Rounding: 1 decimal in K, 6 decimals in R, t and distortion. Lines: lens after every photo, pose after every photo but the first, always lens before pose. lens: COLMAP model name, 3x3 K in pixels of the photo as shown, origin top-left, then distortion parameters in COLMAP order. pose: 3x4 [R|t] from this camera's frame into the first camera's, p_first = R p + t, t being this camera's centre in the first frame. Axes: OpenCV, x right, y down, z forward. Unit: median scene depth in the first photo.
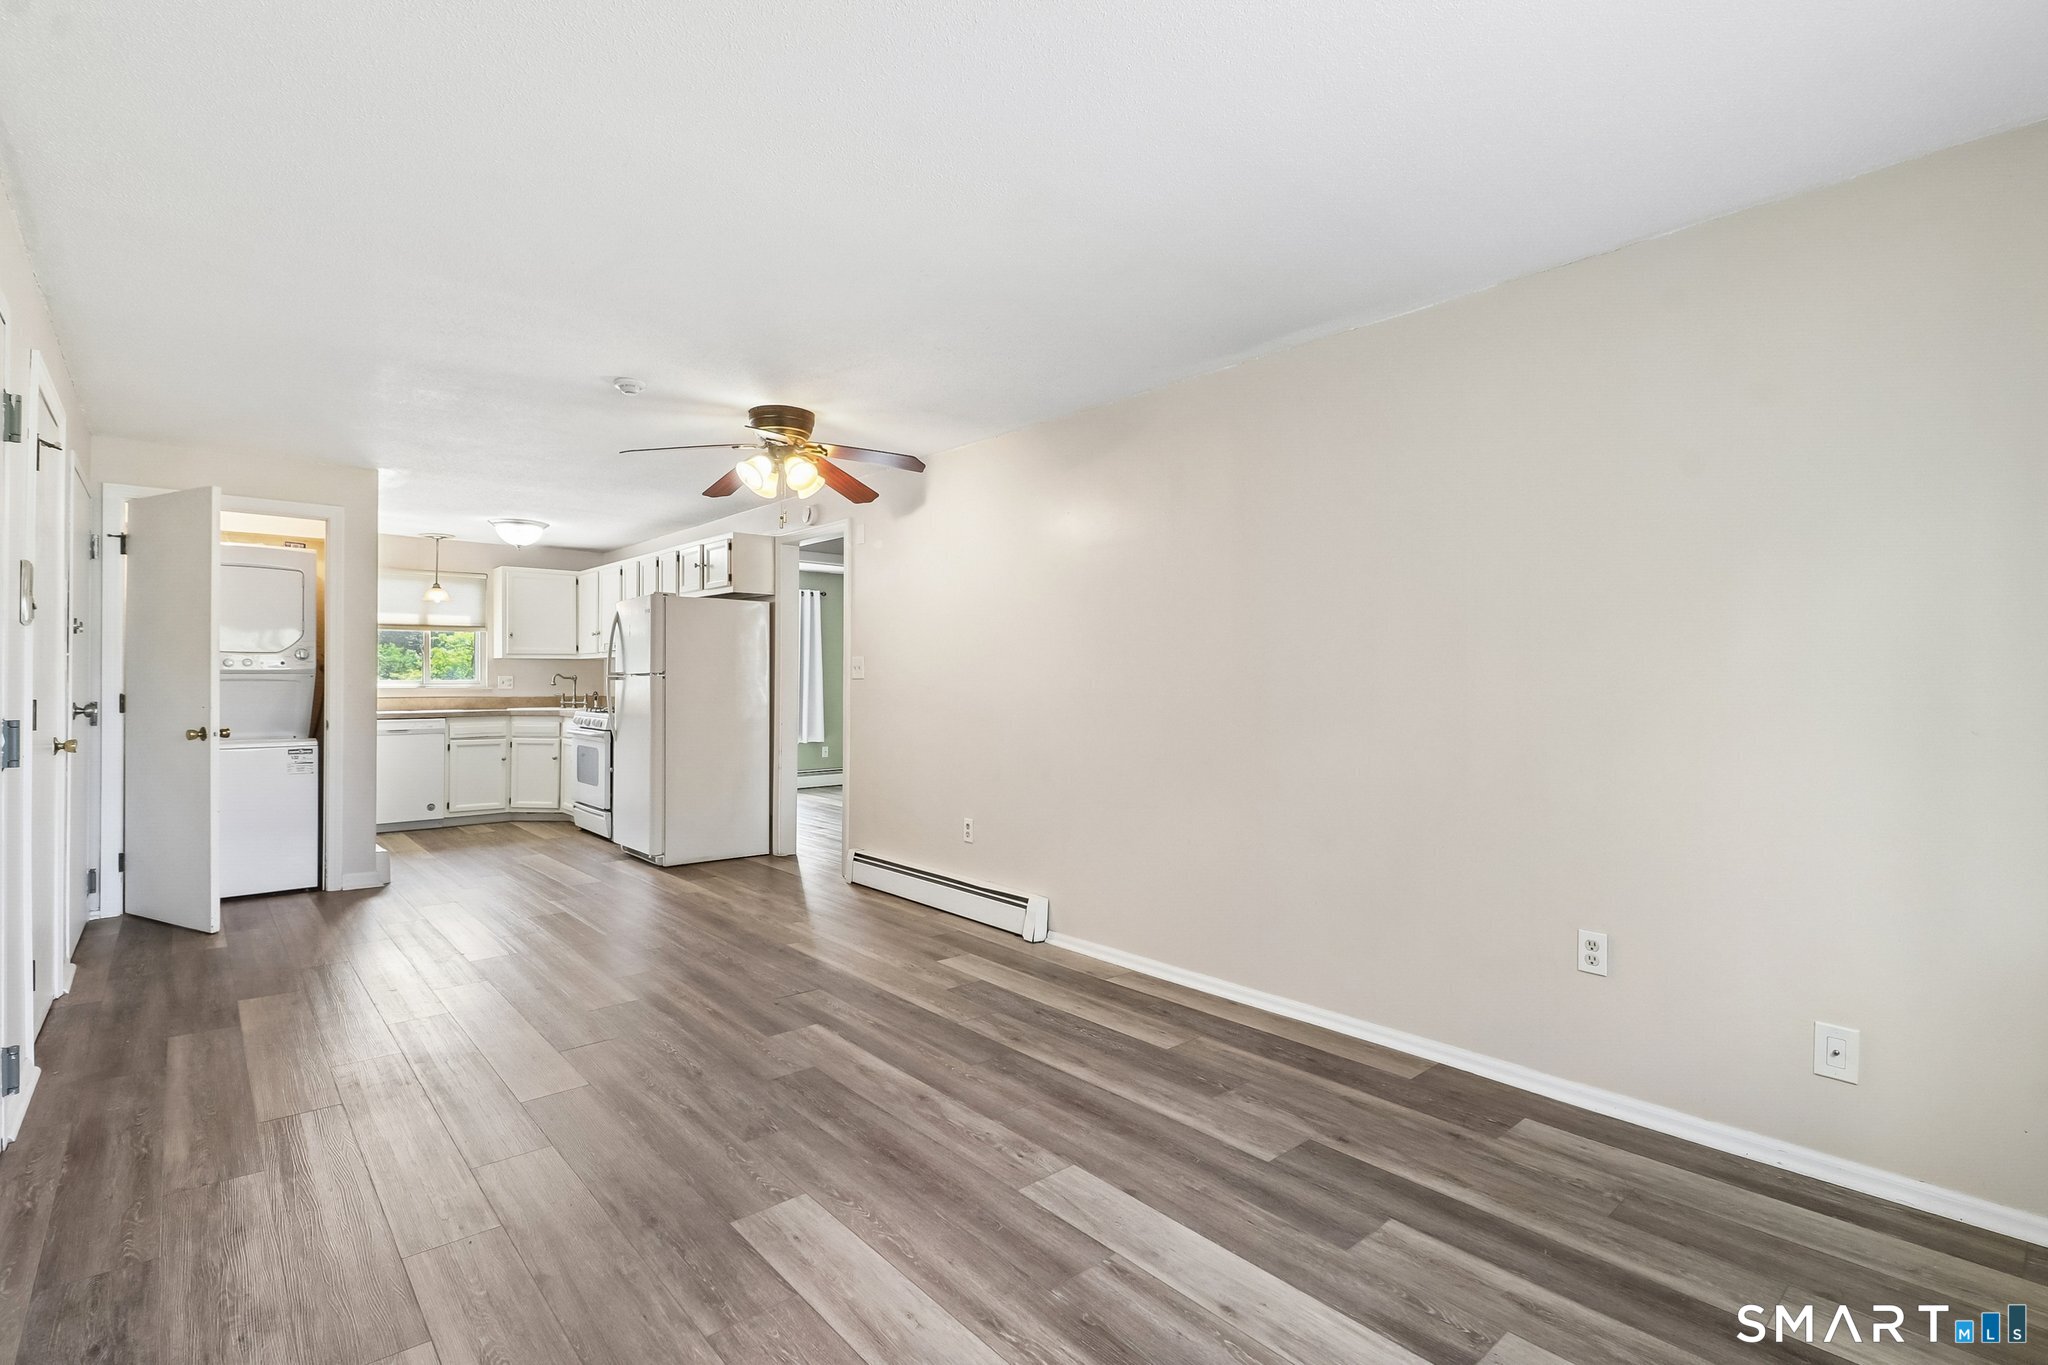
lens RADIAL K [[951.6, 0, 1017.0], [0, 951.6, 678.1], [0, 0, 1]] dist [0.007973, -0.004858]
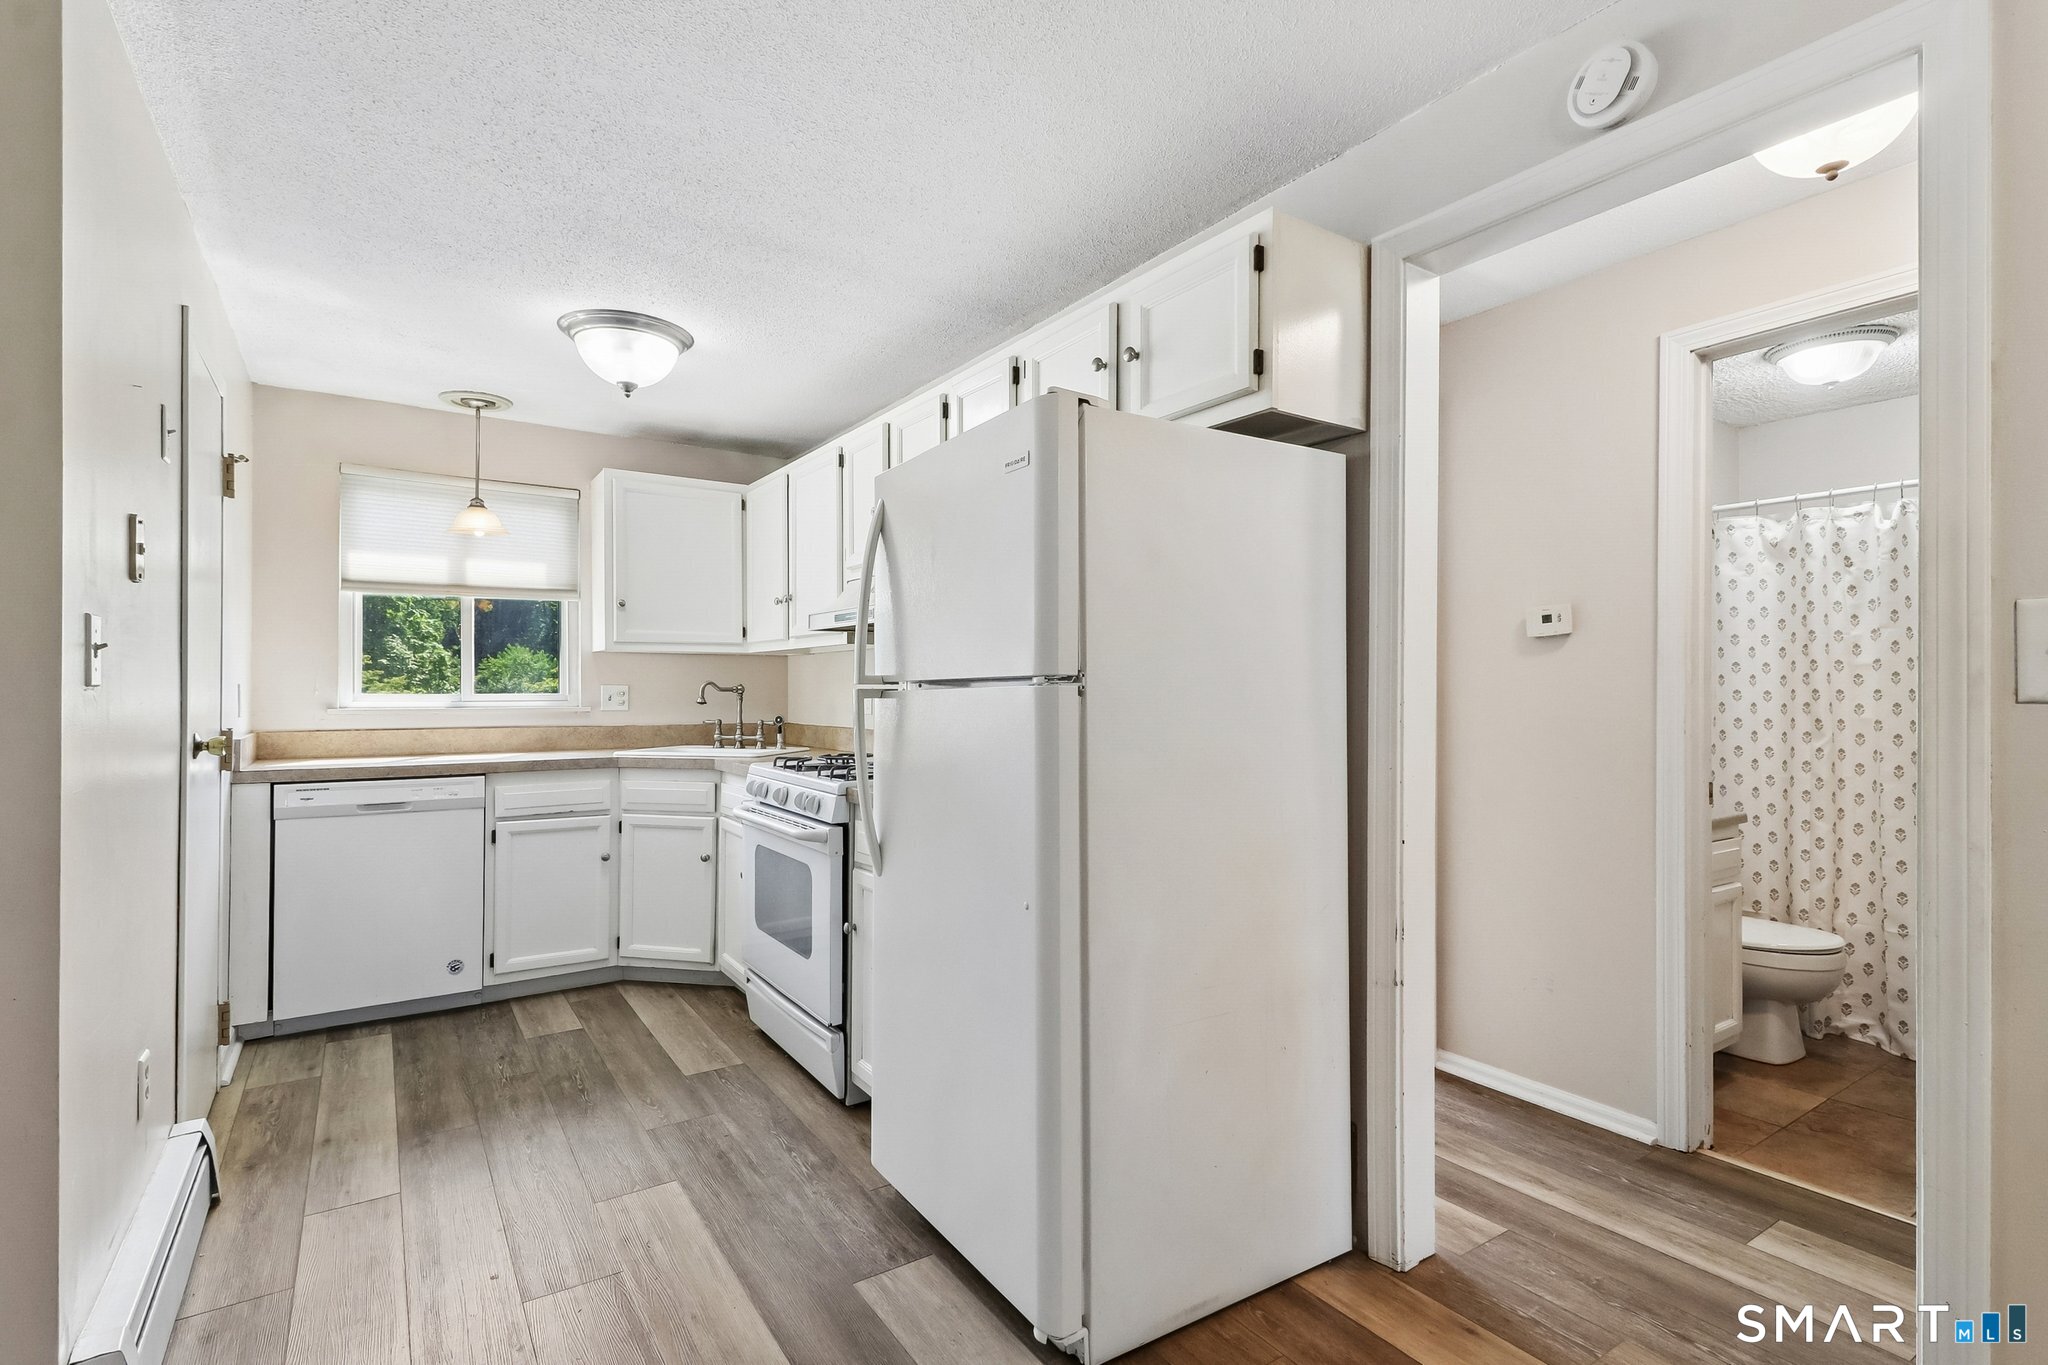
lens RADIAL K [[951.6, 0, 1014.7], [0, 951.6, 694.1], [0, 0, 1]] dist [0.007973, -0.004858]
pose [[0.991780, 0.000757, -0.127950, -0.327202], [0.000153, 0.999975, 0.007098, -0.001621], [0.127953, -0.007059, 0.991755, 0.662386]]
